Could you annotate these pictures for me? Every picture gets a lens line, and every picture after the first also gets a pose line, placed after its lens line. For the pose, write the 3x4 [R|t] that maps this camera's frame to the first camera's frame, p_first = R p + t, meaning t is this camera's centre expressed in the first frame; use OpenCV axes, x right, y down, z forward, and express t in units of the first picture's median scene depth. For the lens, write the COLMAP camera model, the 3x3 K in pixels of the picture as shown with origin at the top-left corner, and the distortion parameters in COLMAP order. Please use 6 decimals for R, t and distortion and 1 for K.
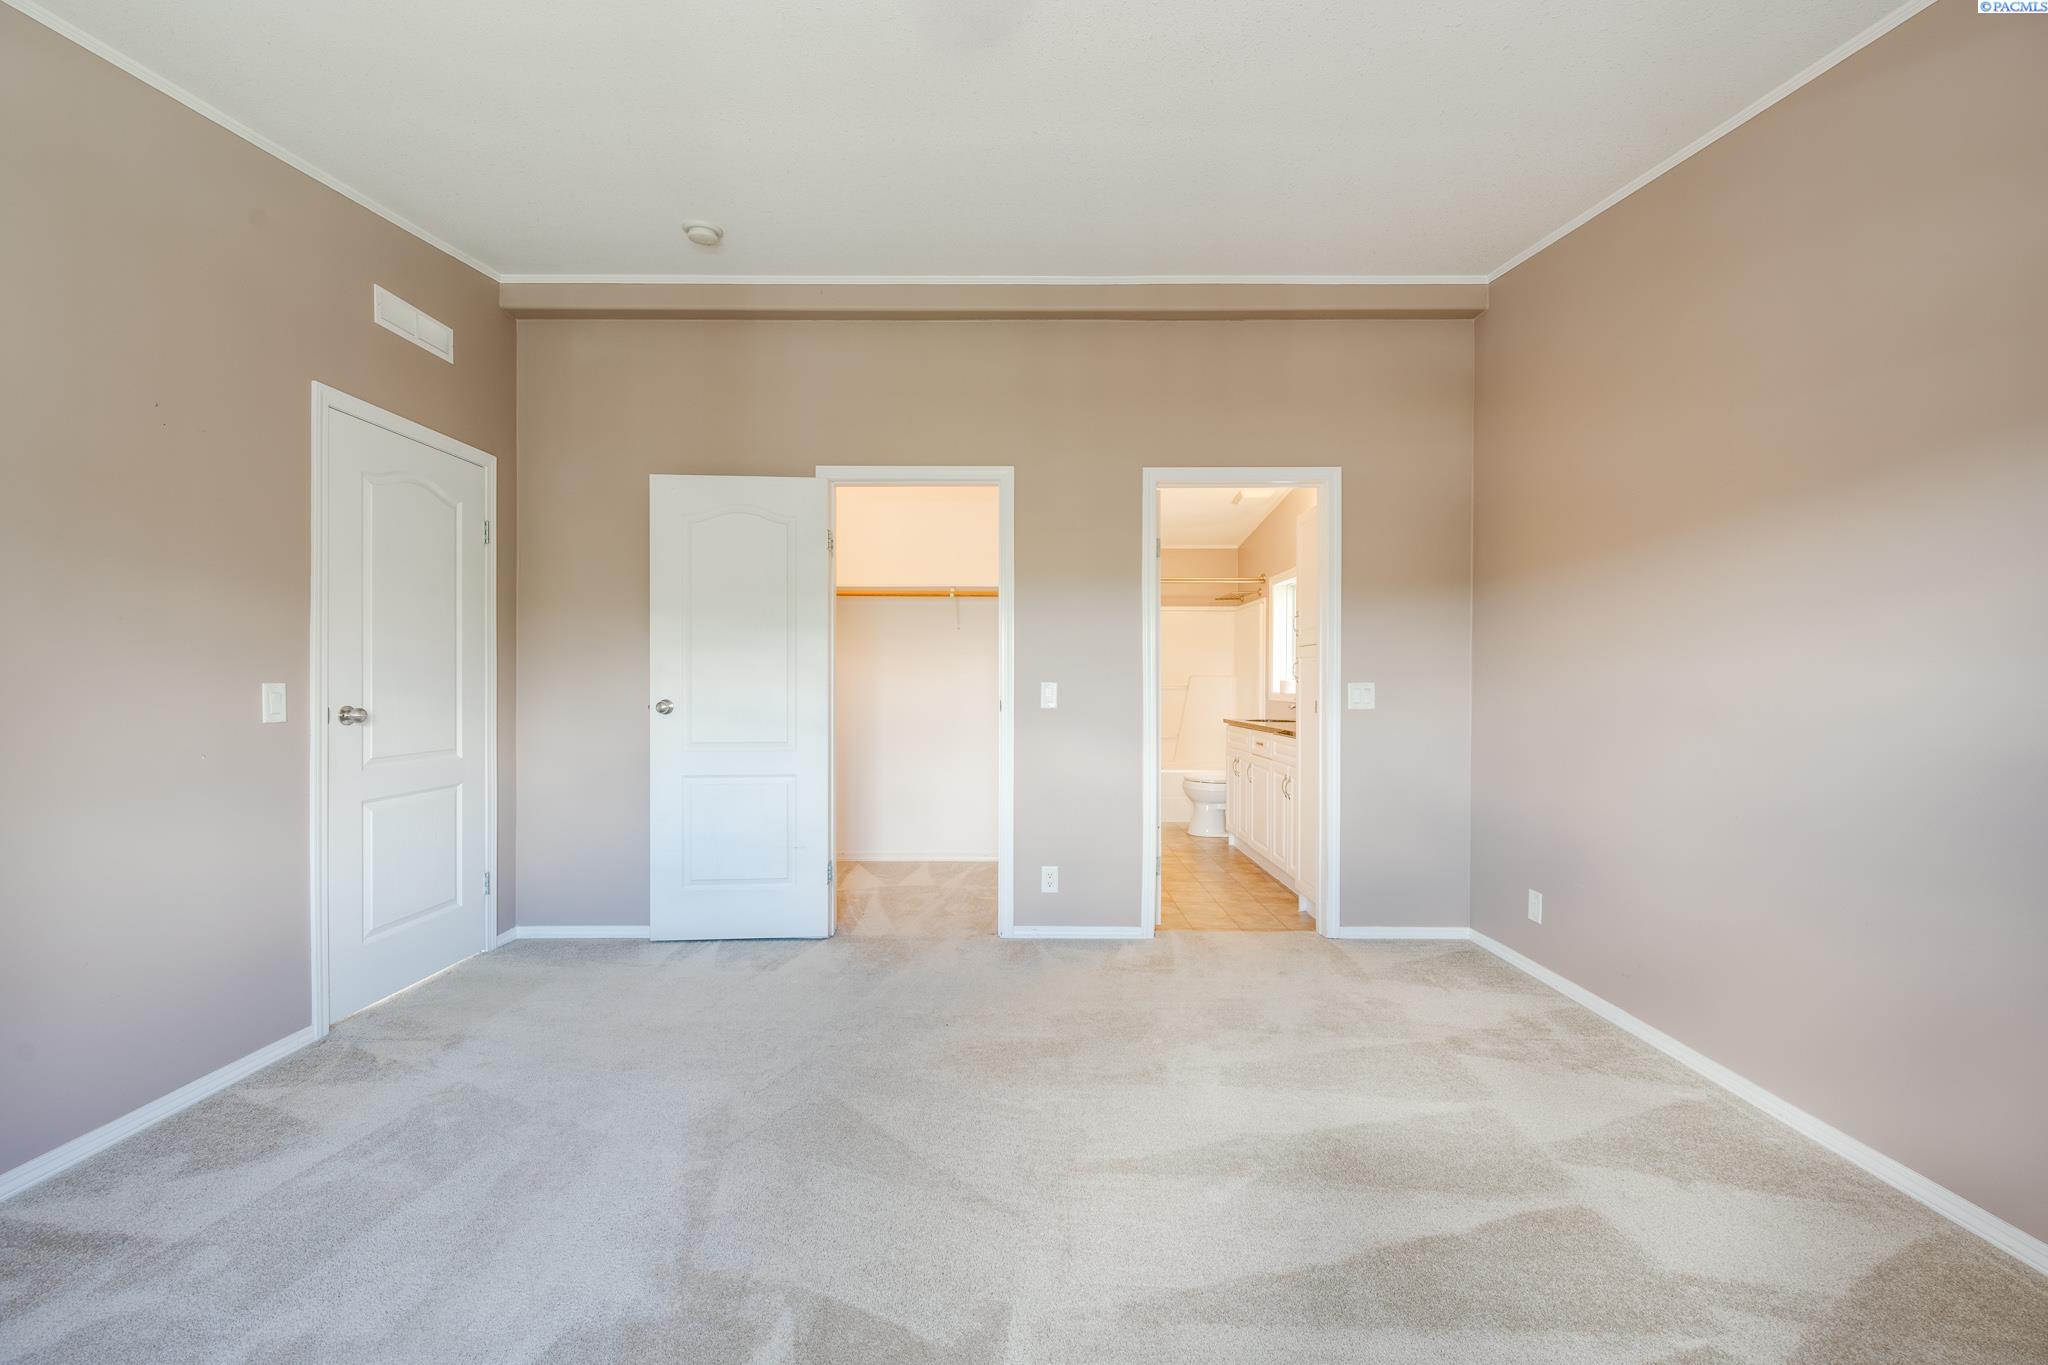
lens RADIAL K [[826.9, 0, 1024.0], [0, 826.9, 682.5], [0, 0, 1]] dist [-0.000629, 0.000231]
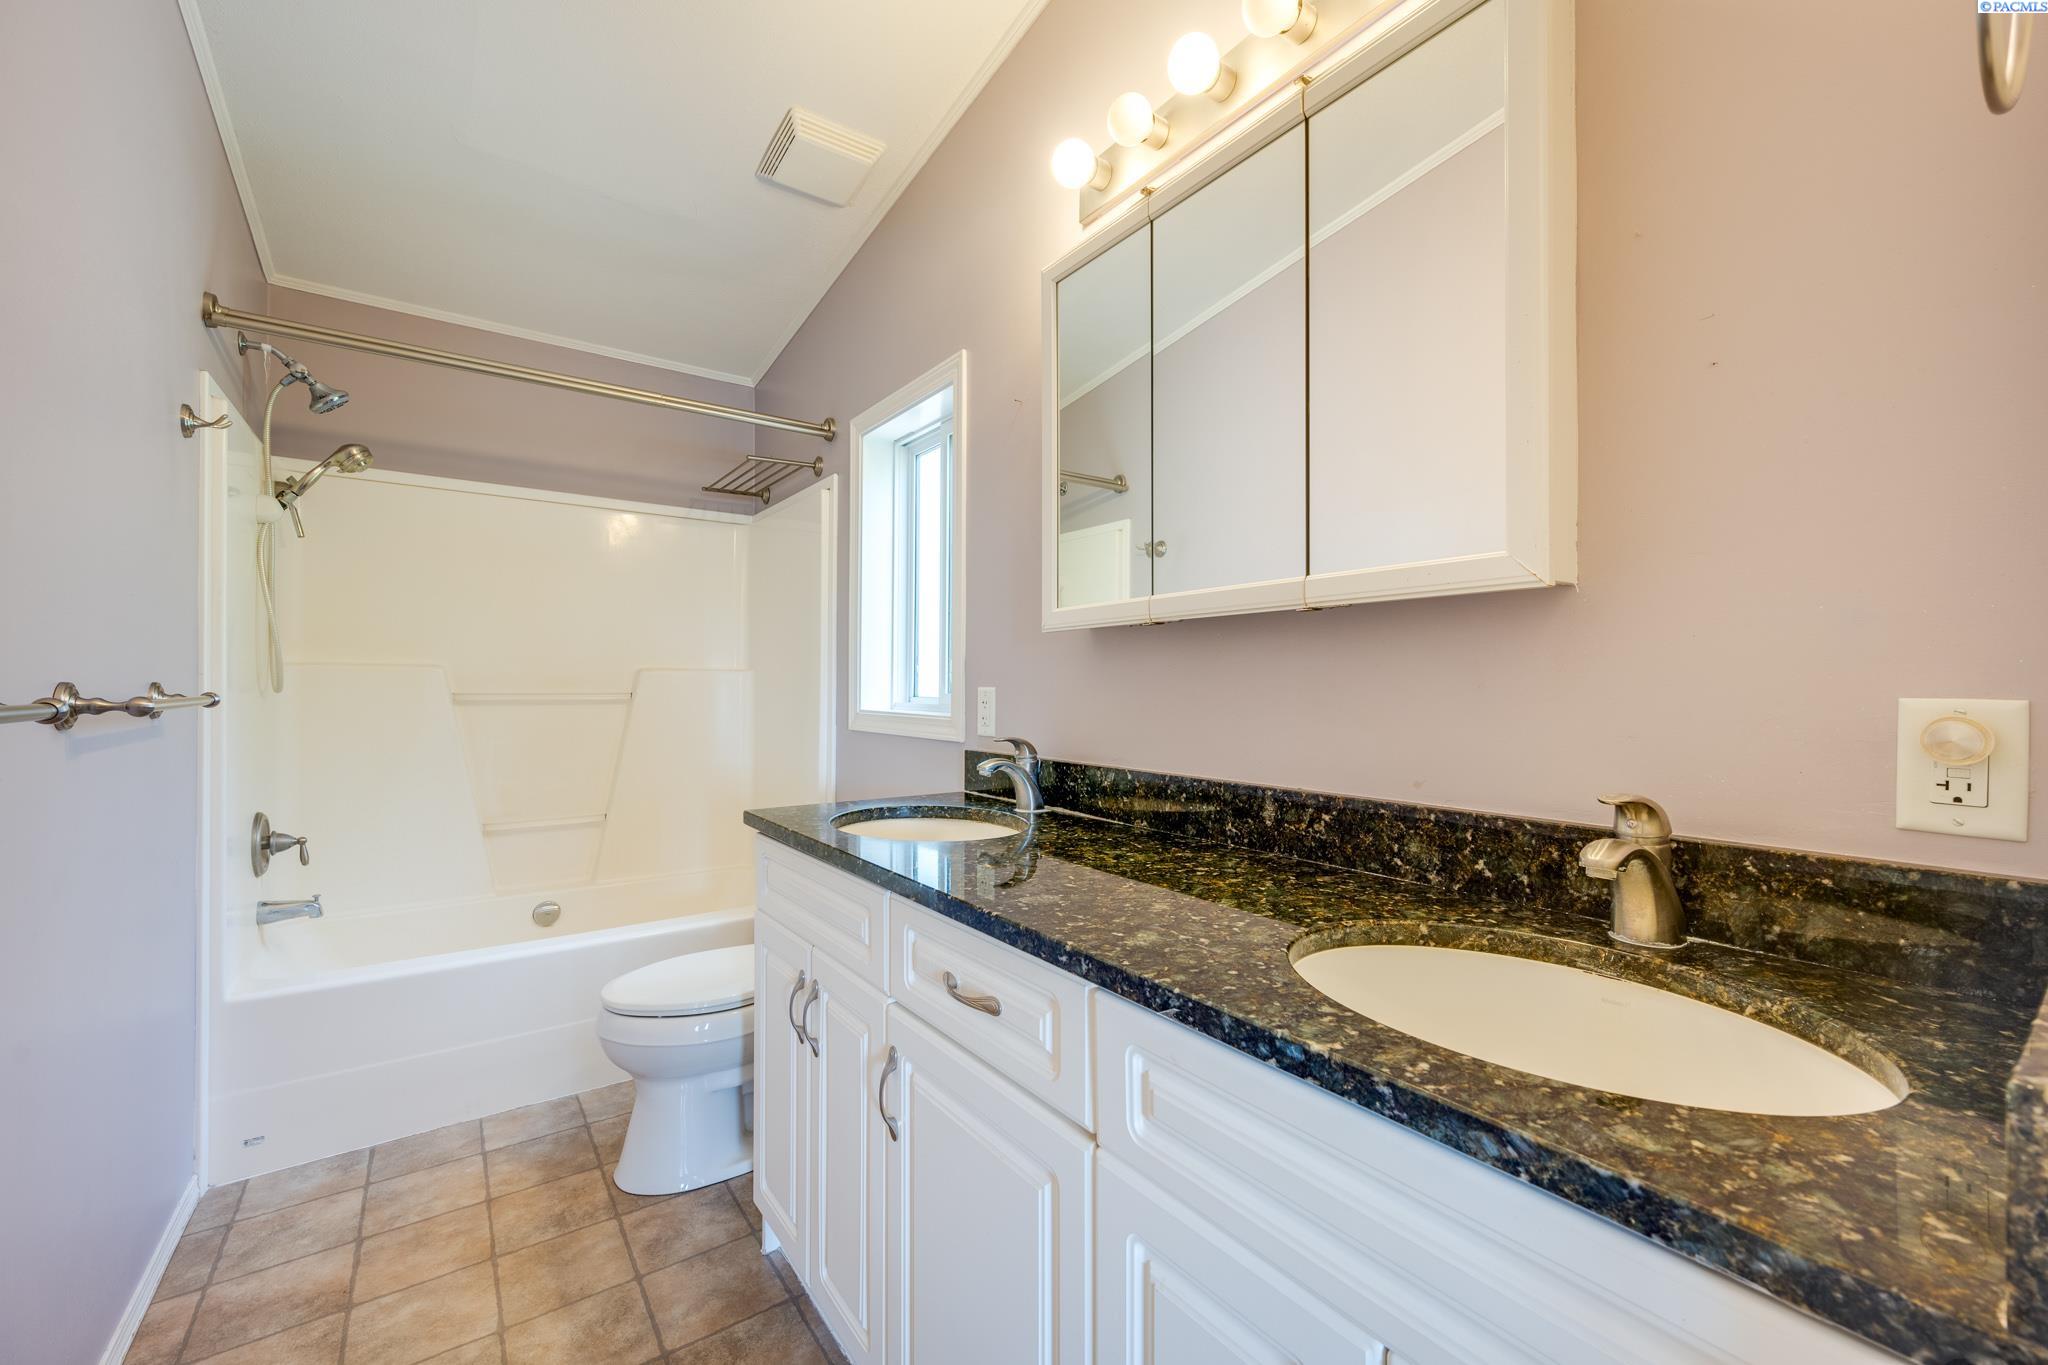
lens RADIAL K [[826.9, 0, 1024.0], [0, 826.9, 682.5], [0, 0, 1]] dist [-0.000629, 0.000231]
pose [[0.818878, 0.003082, 0.573959, 0.133495], [0.001212, 0.999974, -0.007099, 0.002052], [-0.573966, 0.006508, 0.818853, 0.609028]]
